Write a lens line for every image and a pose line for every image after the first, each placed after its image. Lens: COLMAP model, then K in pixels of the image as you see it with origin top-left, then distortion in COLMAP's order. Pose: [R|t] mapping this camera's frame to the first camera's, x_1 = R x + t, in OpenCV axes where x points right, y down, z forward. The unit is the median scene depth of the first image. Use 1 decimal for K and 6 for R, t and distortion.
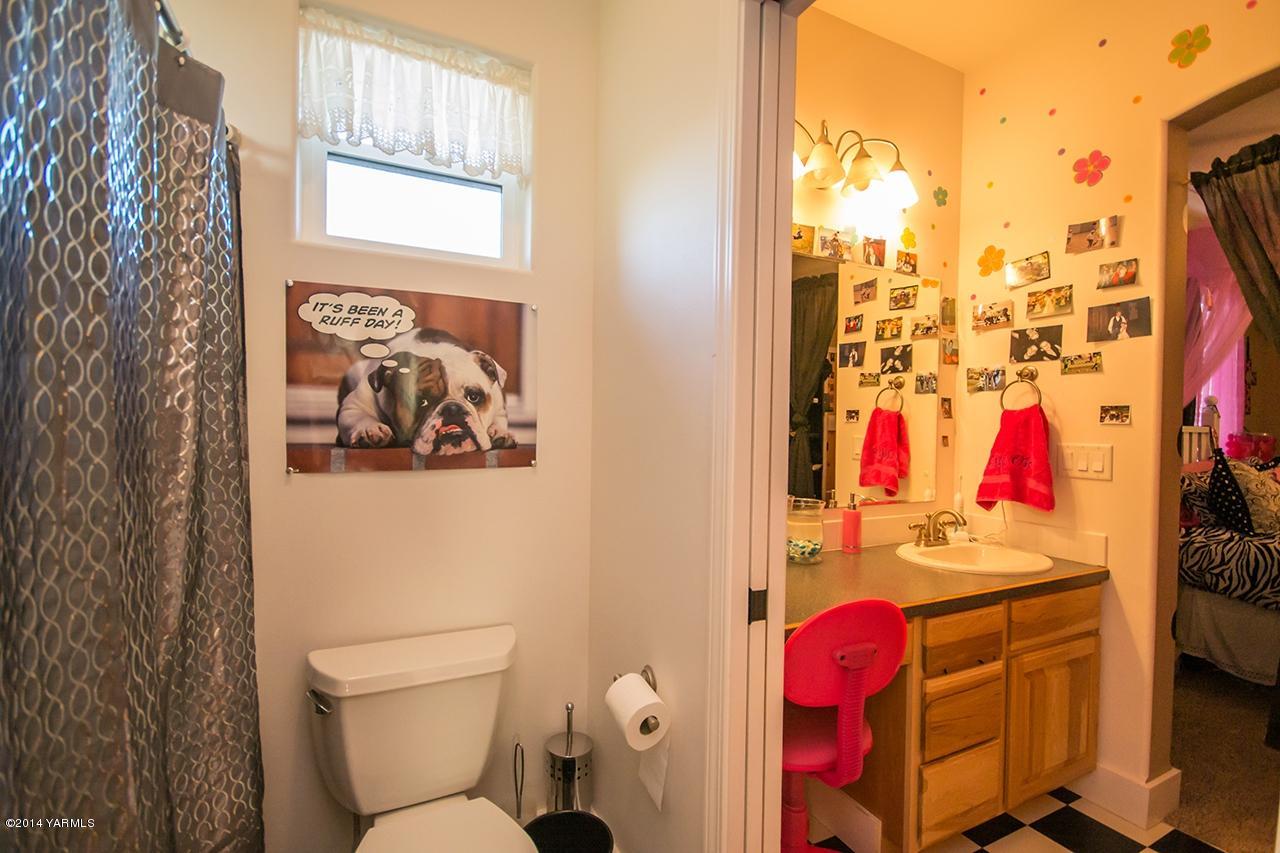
lens RADIAL K [[569.4, 0, 635.7], [0, 569.4, 430.1], [0, 0, 1]] dist [0.000970, -0.011281]
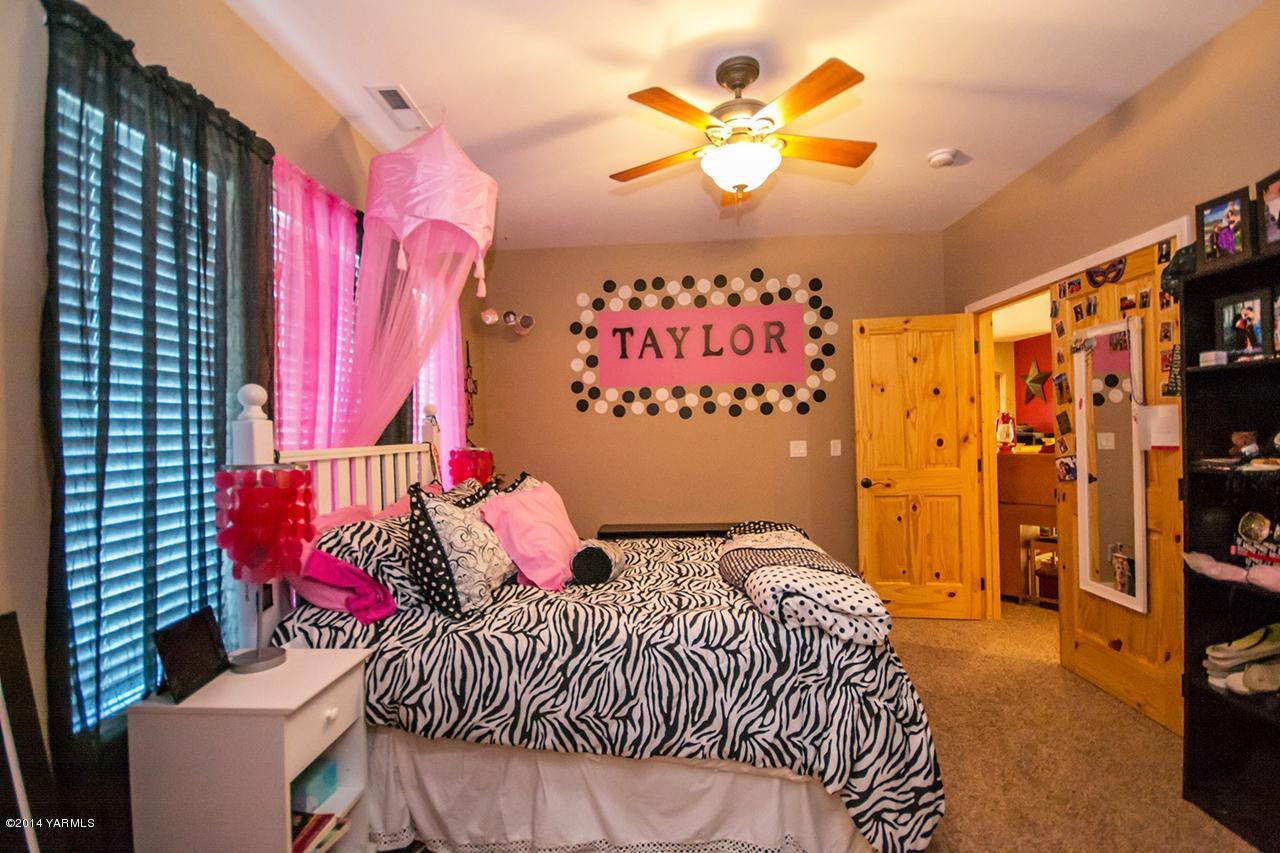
lens RADIAL K [[569.4, 0, 635.7], [0, 569.4, 430.1], [0, 0, 1]] dist [0.000970, -0.011281]
pose [[0.475266, -0.026455, 0.879444, 0.605680], [0.047219, 0.998874, 0.004530, -0.019314], [-0.878574, 0.039374, 0.475980, 0.484620]]
